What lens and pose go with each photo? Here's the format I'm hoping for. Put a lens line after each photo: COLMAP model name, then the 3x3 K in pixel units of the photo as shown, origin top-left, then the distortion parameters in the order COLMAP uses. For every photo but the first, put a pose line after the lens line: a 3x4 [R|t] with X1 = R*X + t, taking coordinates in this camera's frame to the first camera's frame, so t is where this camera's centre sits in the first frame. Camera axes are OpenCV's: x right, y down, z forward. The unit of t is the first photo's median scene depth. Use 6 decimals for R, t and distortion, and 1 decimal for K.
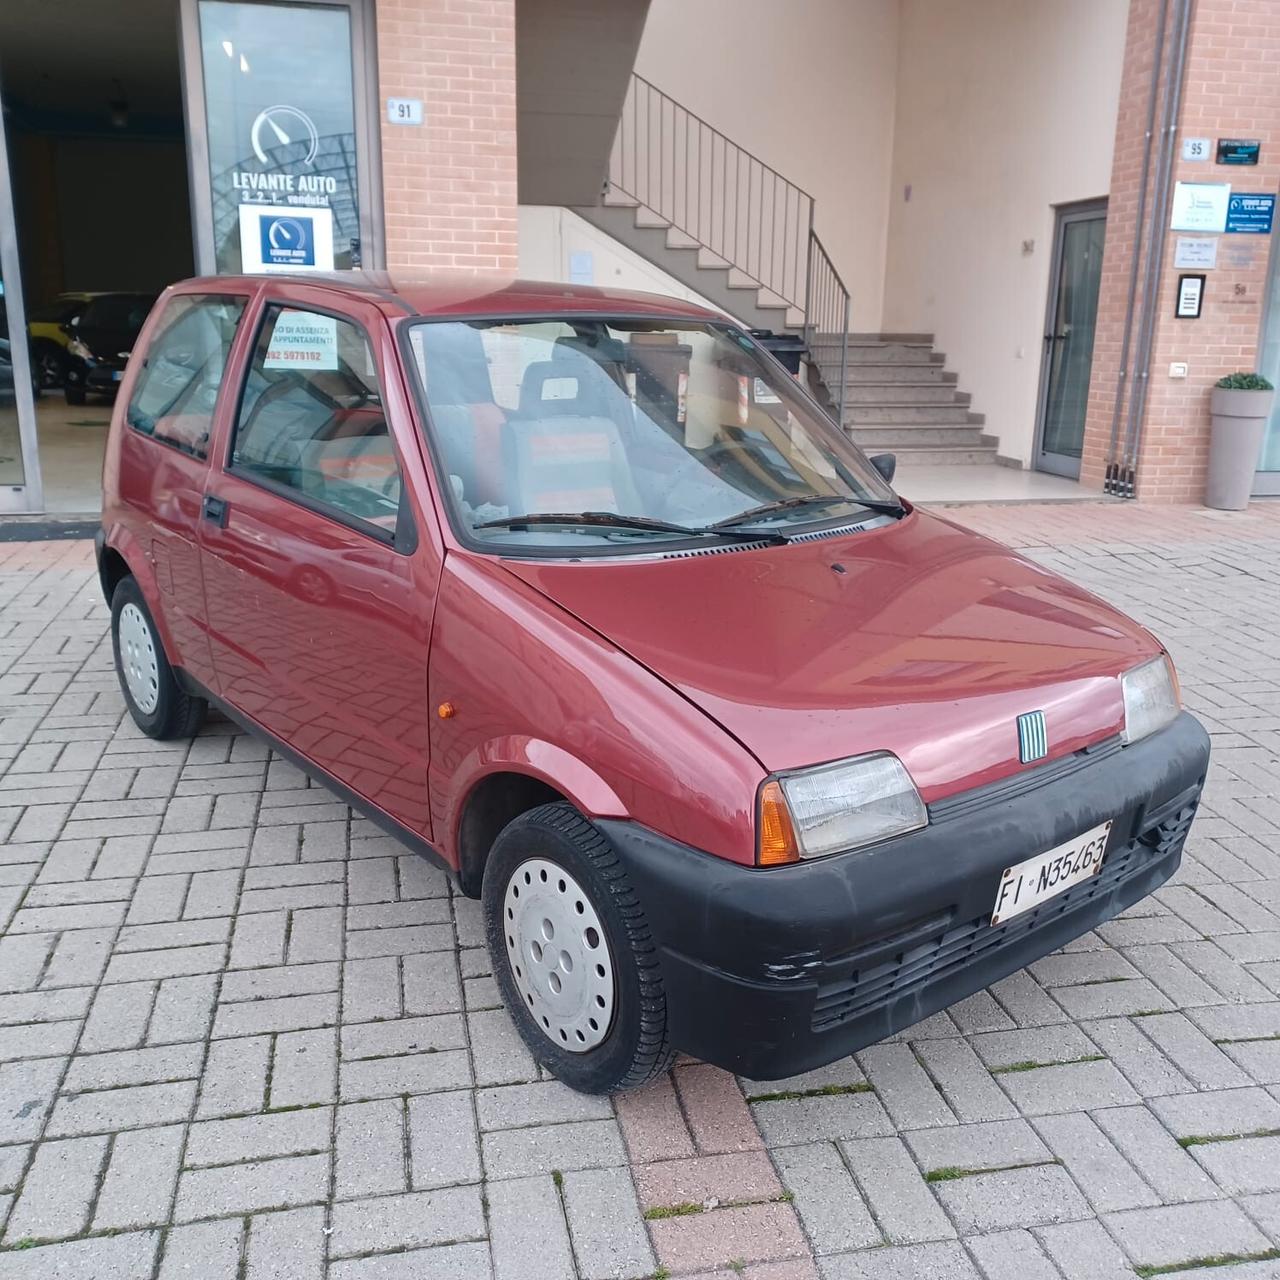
lens RADIAL K [[1232.9, 0, 640.0], [0, 1232.9, 640.0], [0, 0, 1]] dist [0.103211, -0.172448]
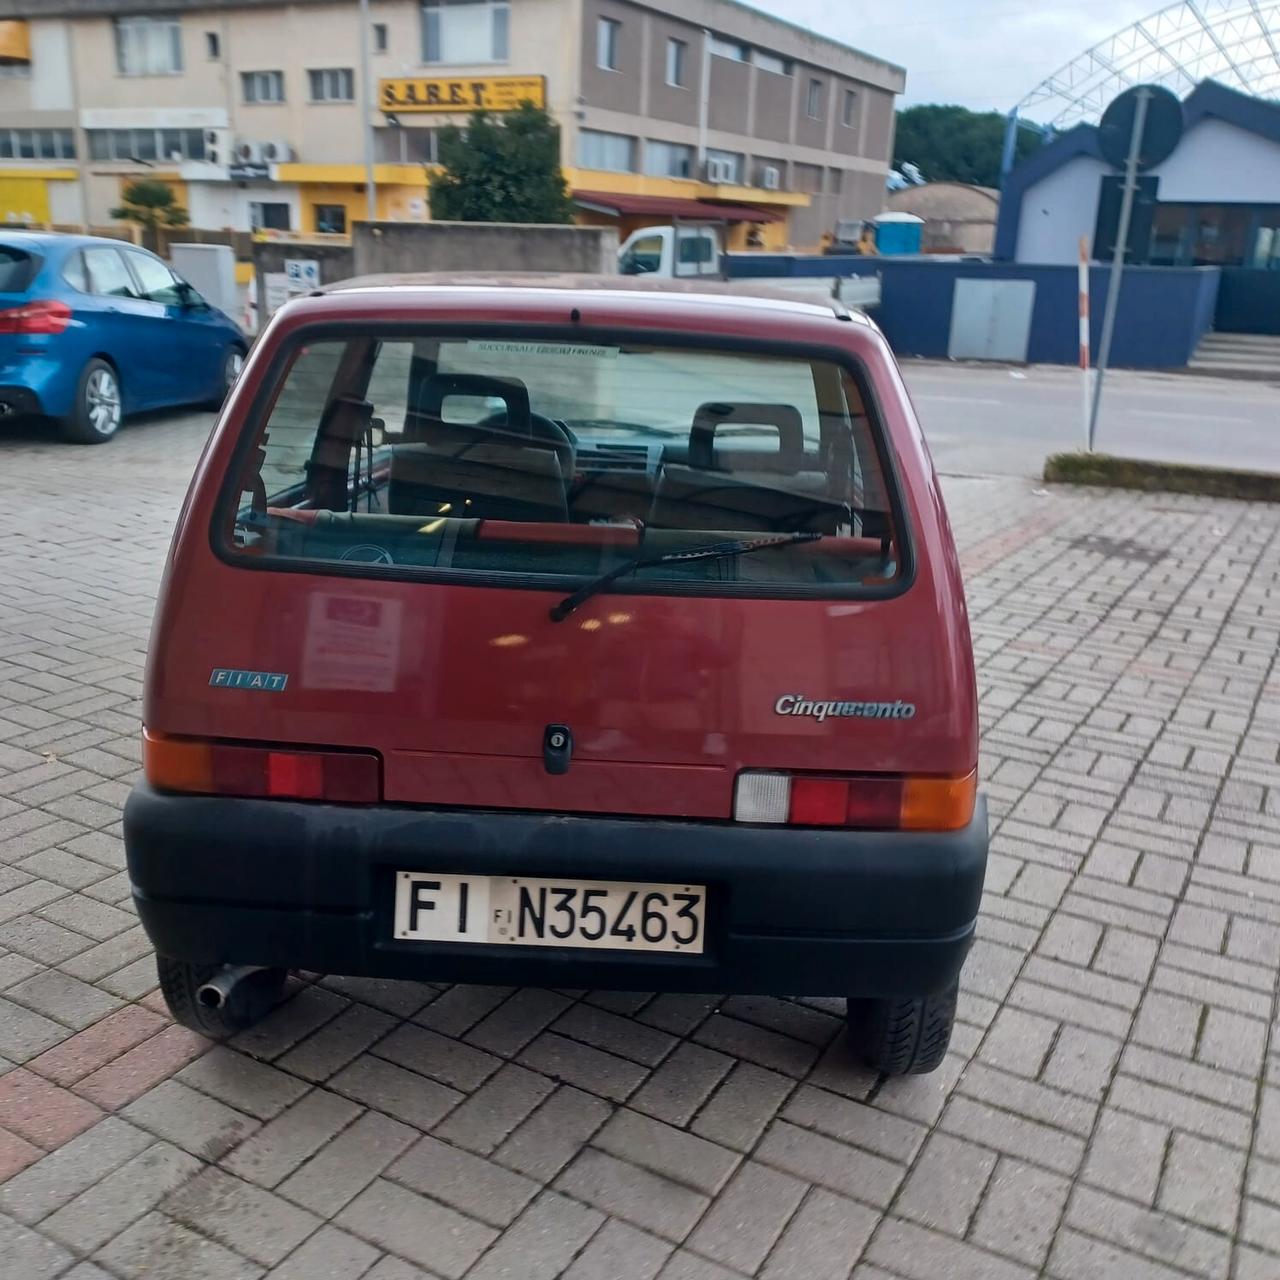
lens RADIAL K [[1266.4, 0, 643.6], [0, 1266.4, 627.4], [0, 0, 1]] dist [0.077711, -0.099126]
pose [[-0.743955, -0.230242, 0.627311, -0.799407], [0.126040, 0.873566, 0.470102, -0.521301], [-0.656235, 0.428801, -0.620875, 1.727570]]
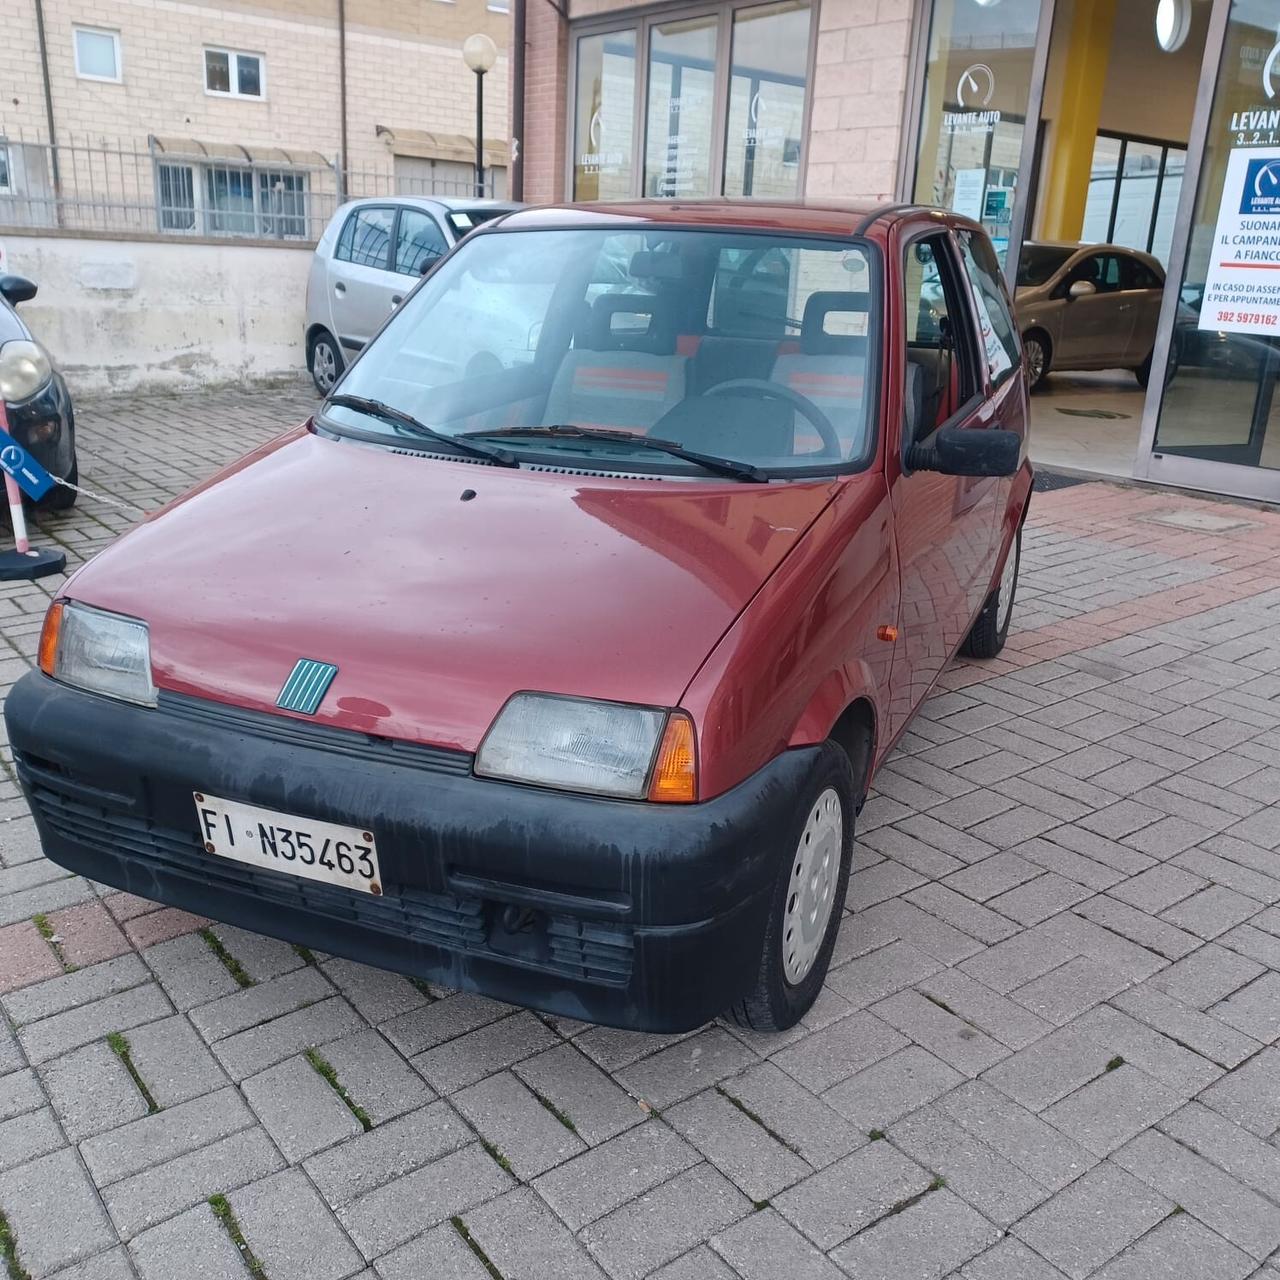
lens RADIAL K [[1236.7, 0, 643.6], [0, 1236.7, 637.2], [0, 0, 1]] dist [0.086202, -0.117664]
pose [[0.440712, 0.264447, -0.857812, 0.805261], [-0.256848, 0.952816, 0.161777, -0.109041], [0.860118, 0.149030, 0.487840, 0.538447]]
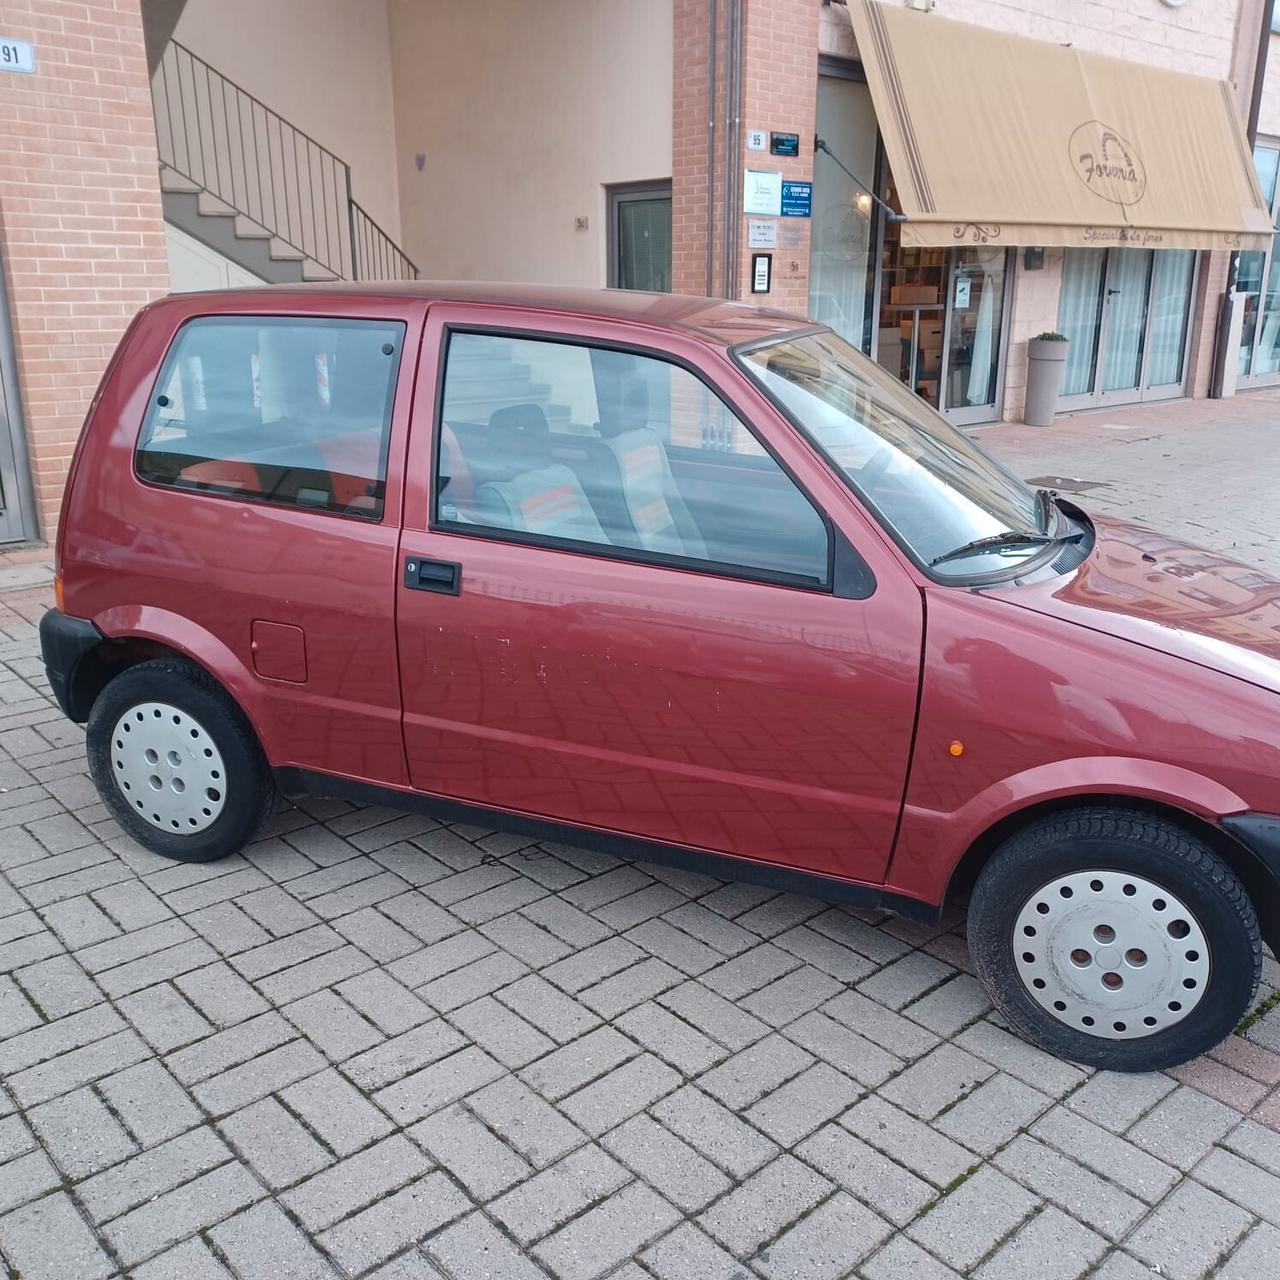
lens RADIAL K [[1234.1, 0, 643.8], [0, 1234.1, 636.1], [0, 0, 1]] dist [0.094578, -0.133177]
pose [[0.864855, -0.150781, 0.478844, -0.618425], [0.136741, 0.988518, 0.064298, -0.096444], [-0.483041, 0.009869, 0.875542, 0.182007]]
